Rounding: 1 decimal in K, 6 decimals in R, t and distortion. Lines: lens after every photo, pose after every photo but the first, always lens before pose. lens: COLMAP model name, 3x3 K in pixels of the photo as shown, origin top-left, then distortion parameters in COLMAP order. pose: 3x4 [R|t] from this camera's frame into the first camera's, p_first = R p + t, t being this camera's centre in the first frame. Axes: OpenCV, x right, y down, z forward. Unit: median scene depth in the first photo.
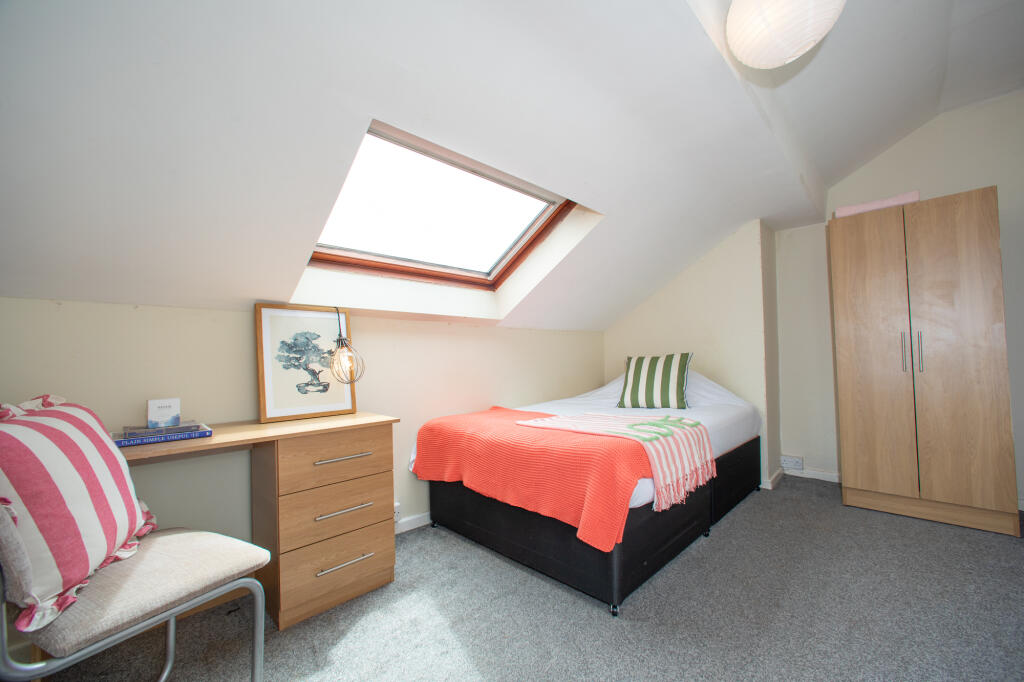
lens RADIAL K [[440.9, 0, 511.3], [0, 440.9, 347.8], [0, 0, 1]] dist [-0.000854, 0.019597]
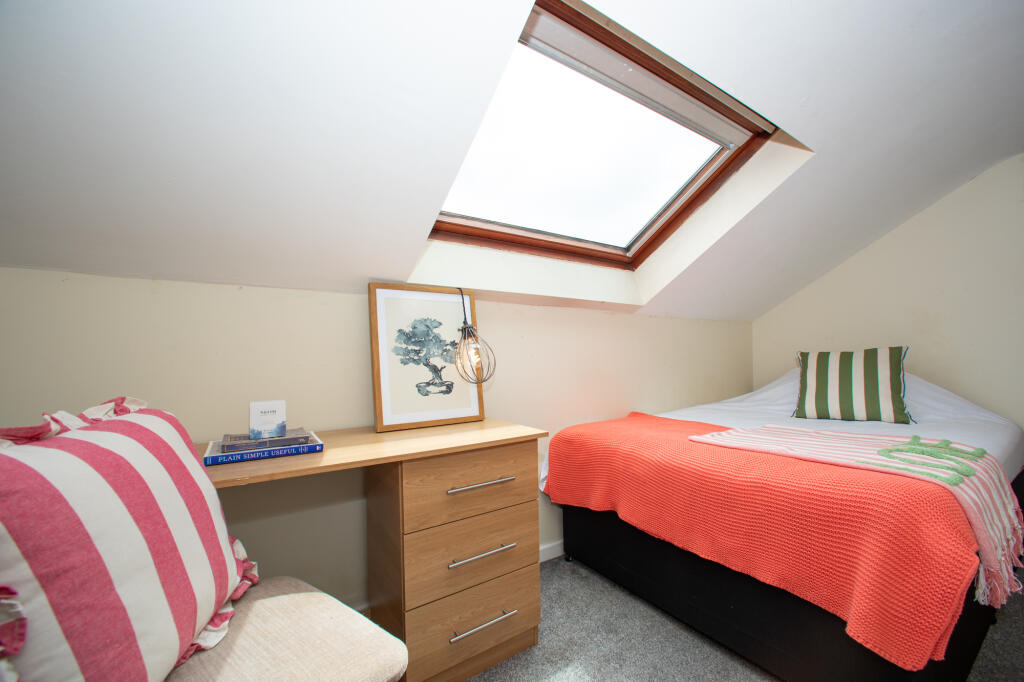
lens RADIAL K [[440.9, 0, 511.3], [0, 440.9, 347.8], [0, 0, 1]] dist [-0.000854, 0.019597]
pose [[0.983382, -0.000942, -0.181547, -0.170316], [0.002100, 0.999979, 0.006185, 0.013215], [0.181538, -0.006464, 0.983363, 0.243286]]
